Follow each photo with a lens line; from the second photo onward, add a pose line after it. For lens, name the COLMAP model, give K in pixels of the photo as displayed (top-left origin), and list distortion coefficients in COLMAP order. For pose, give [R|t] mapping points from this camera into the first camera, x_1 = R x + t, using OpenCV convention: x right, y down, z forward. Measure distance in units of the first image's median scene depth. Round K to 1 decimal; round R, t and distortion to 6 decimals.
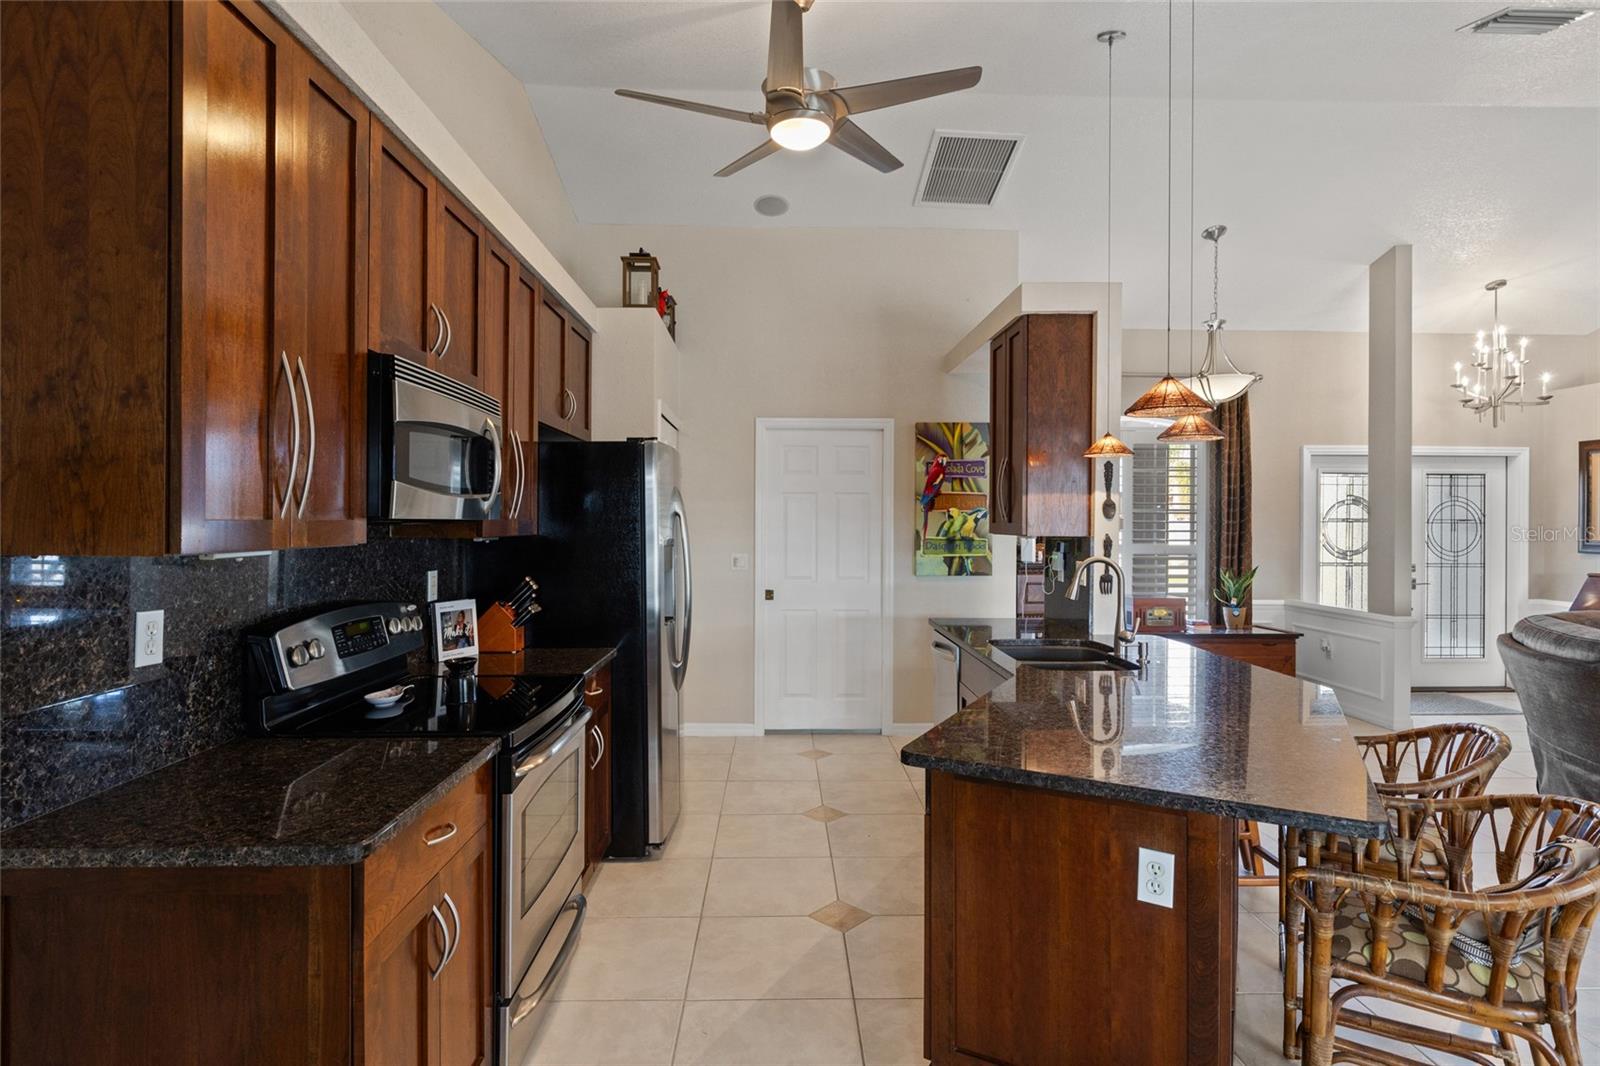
lens RADIAL K [[804.6, 0, 798.6], [0, 804.6, 521.6], [0, 0, 1]] dist [-0.003746, 0.000685]
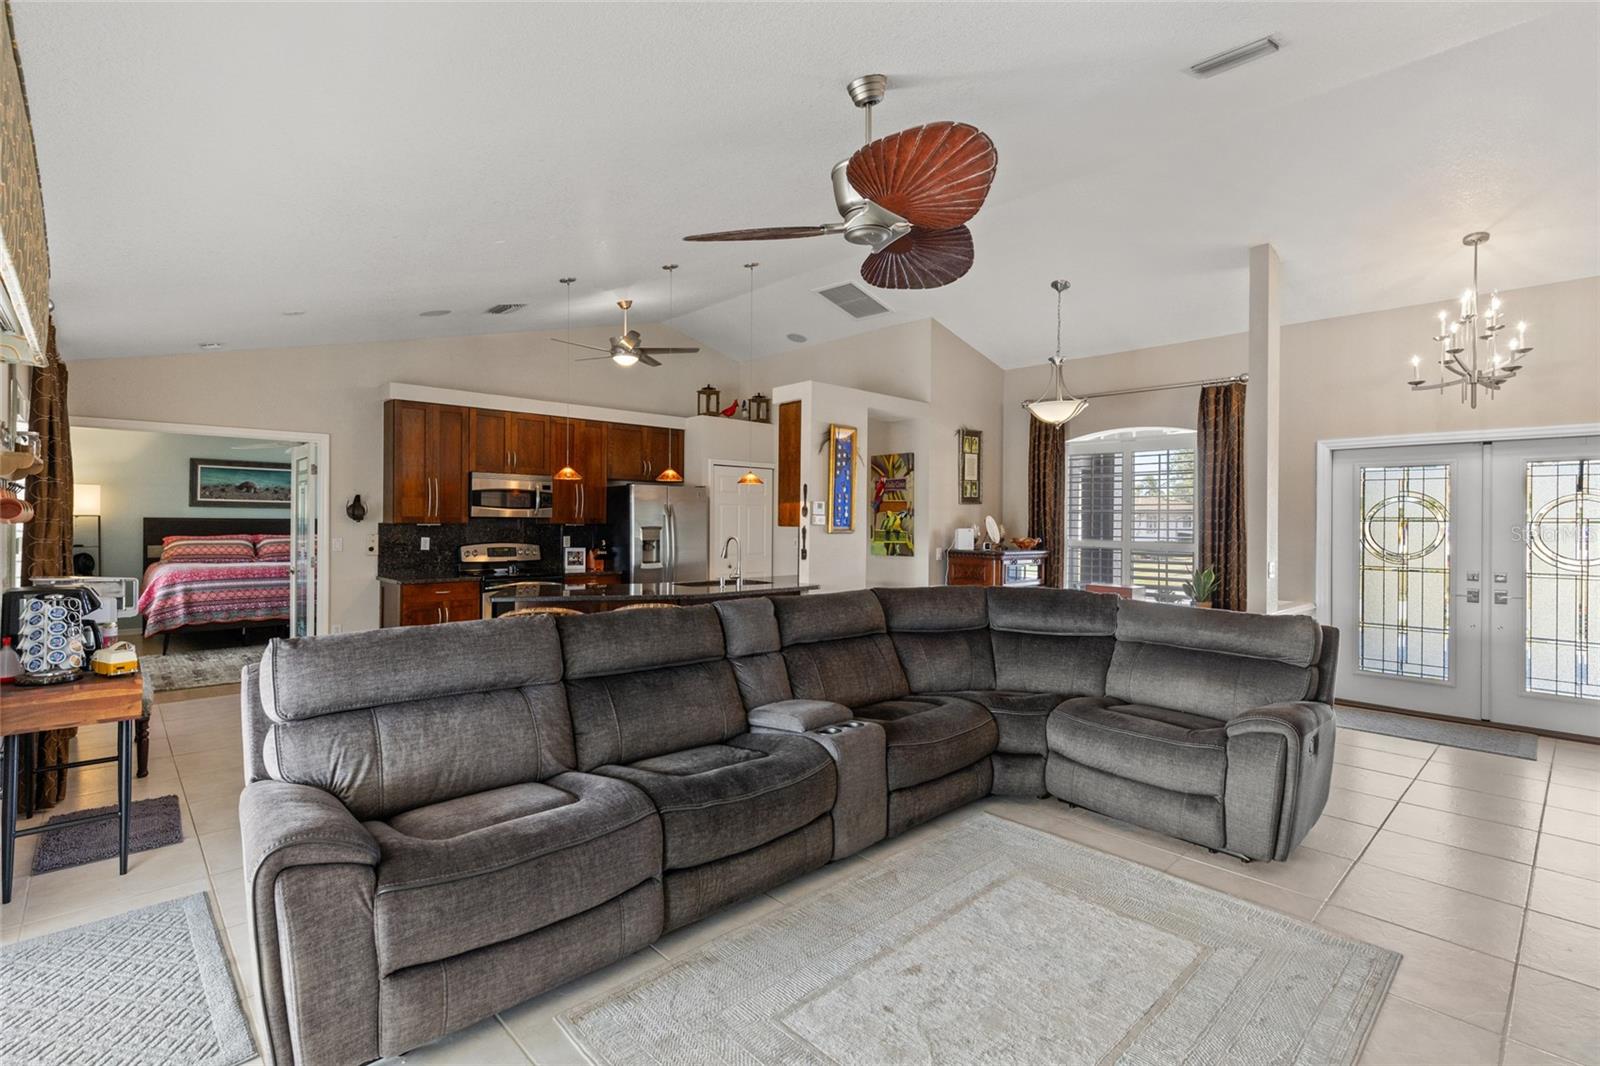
lens RADIAL K [[727.8, 0, 794.1], [0, 727.8, 522.2], [0, 0, 1]] dist [0.005967, -0.001956]
pose [[0.663789, 0.002009, -0.747918, 1.882500], [-0.005060, 0.999986, -0.001805, 0.013579], [0.747903, 0.004983, 0.663789, -0.076891]]
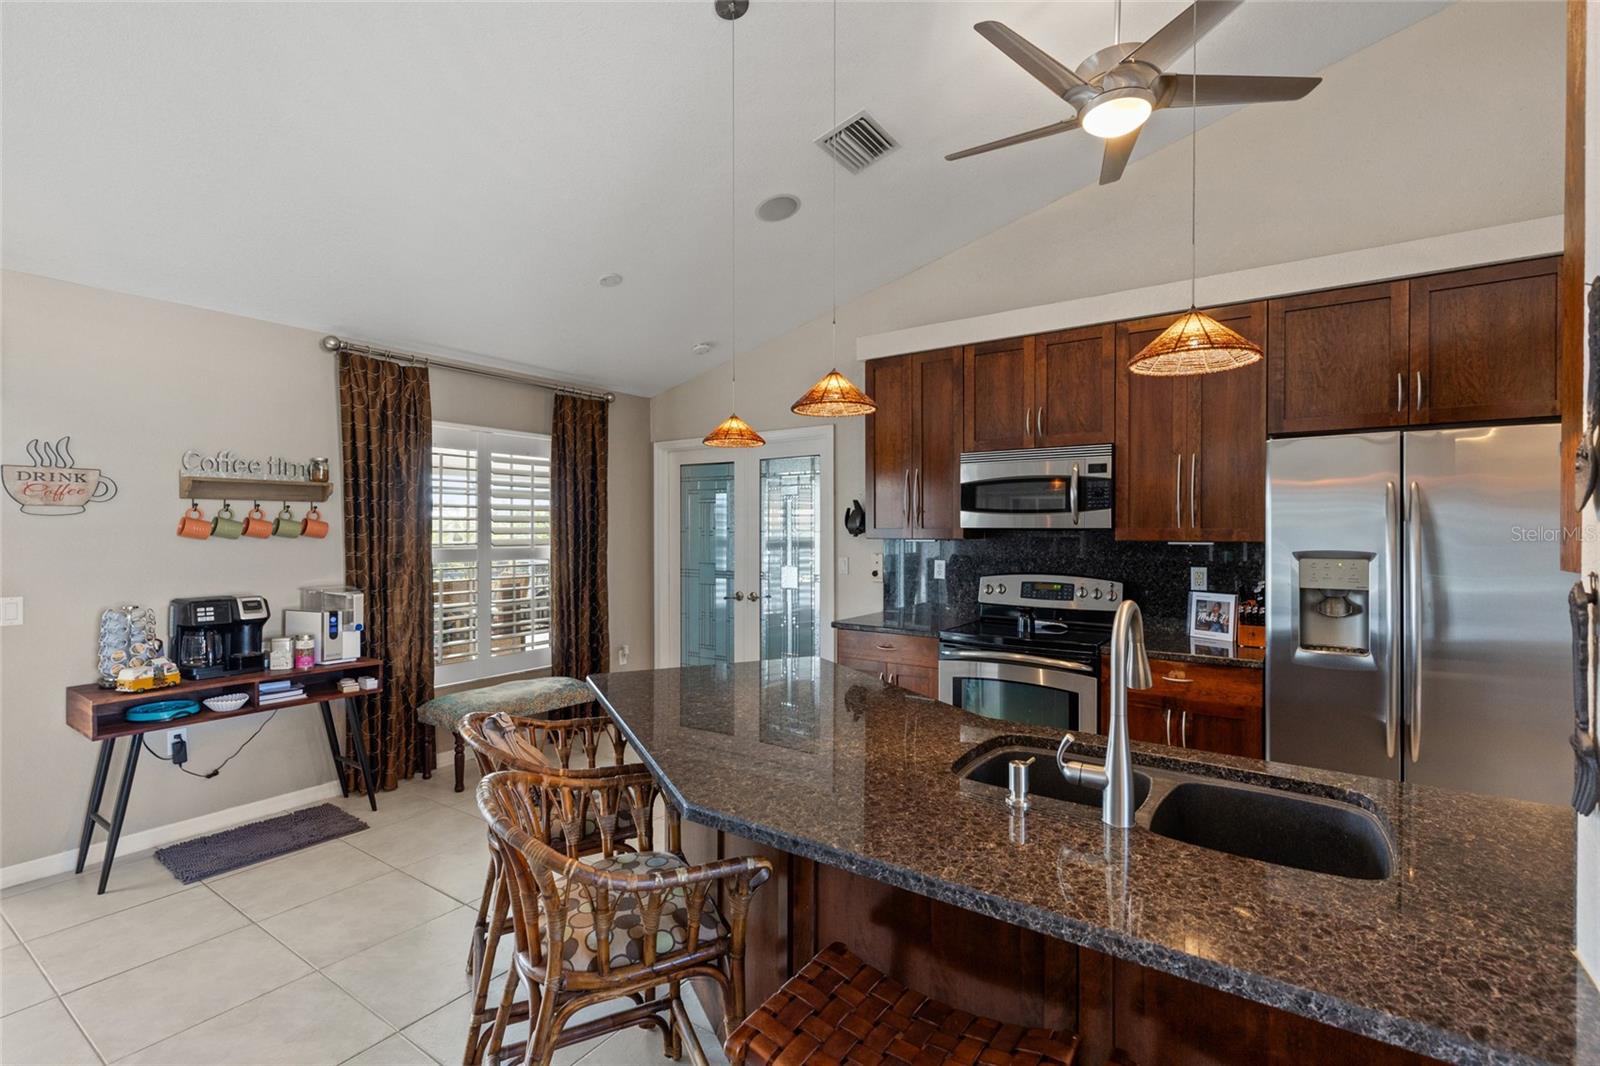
lens RADIAL K [[727.8, 0, 791.1], [0, 727.8, 532.6], [0, 0, 1]] dist [0.005967, -0.001956]
pose [[-0.593342, 0.000137, -0.804951, 0.868889], [-0.003391, 0.999991, 0.002670, 0.003674], [0.804944, 0.004313, -0.593336, 1.136417]]
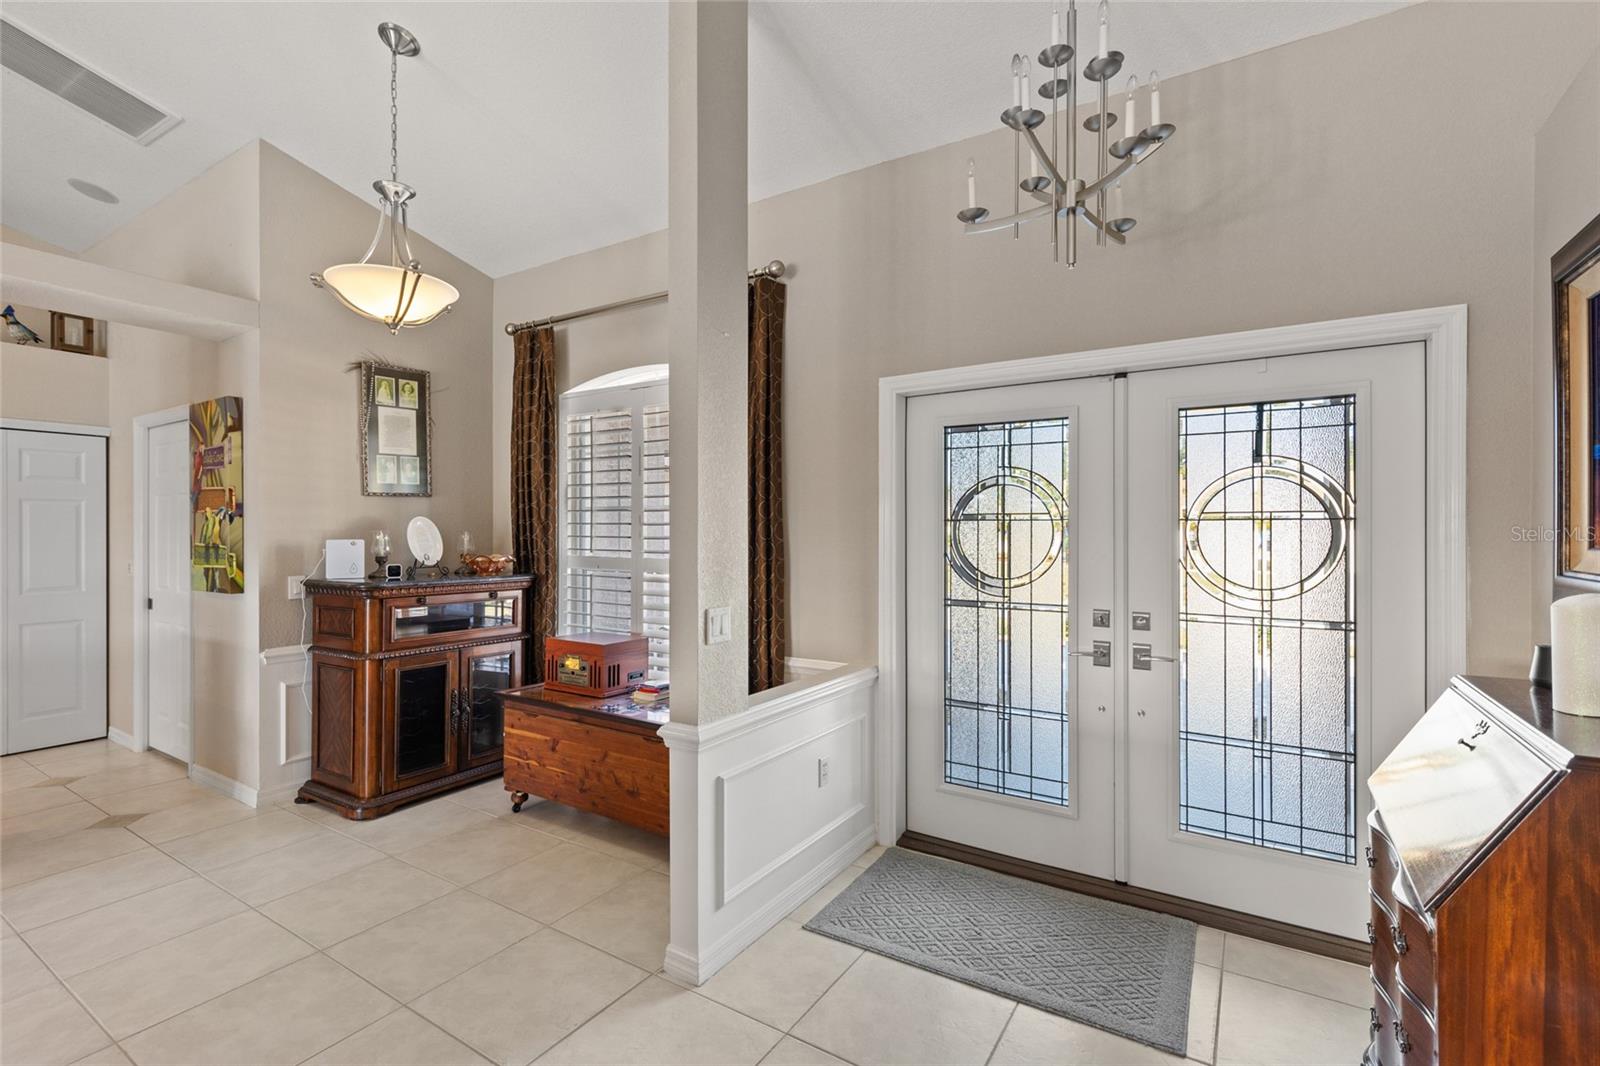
lens RADIAL K [[727.8, 0, 789.2], [0, 727.8, 534.1], [0, 0, 1]] dist [0.005967, -0.001956]
pose [[0.828289, -0.003292, -0.560292, 1.851686], [0.002013, 0.999994, -0.002900, 0.022486], [0.560298, 0.001274, 0.828290, 1.233982]]
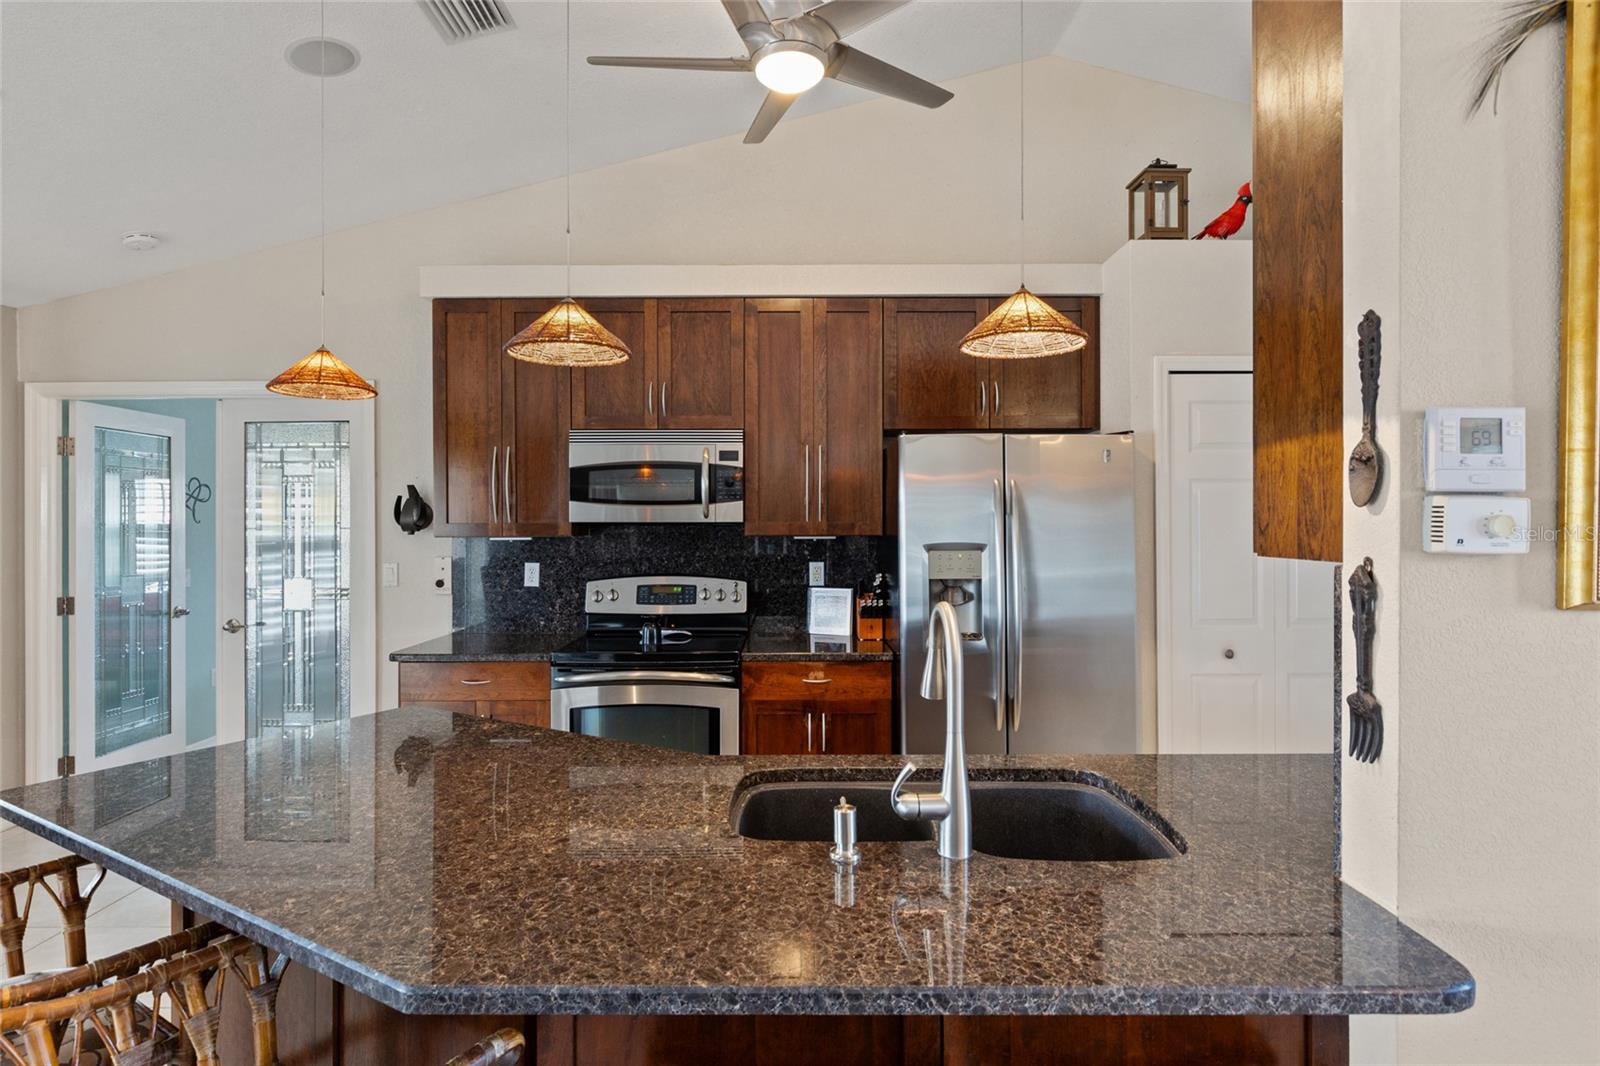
lens RADIAL K [[841.4, 0, 794.7], [0, 841.4, 519.1], [0, 0, 1]] dist [-0.000105, 0.000379]
pose [[-0.022168, -0.008119, -0.999721, 0.851496], [0.002572, 0.999963, -0.008178, 0.003808], [0.999751, -0.002752, -0.022146, 0.966668]]
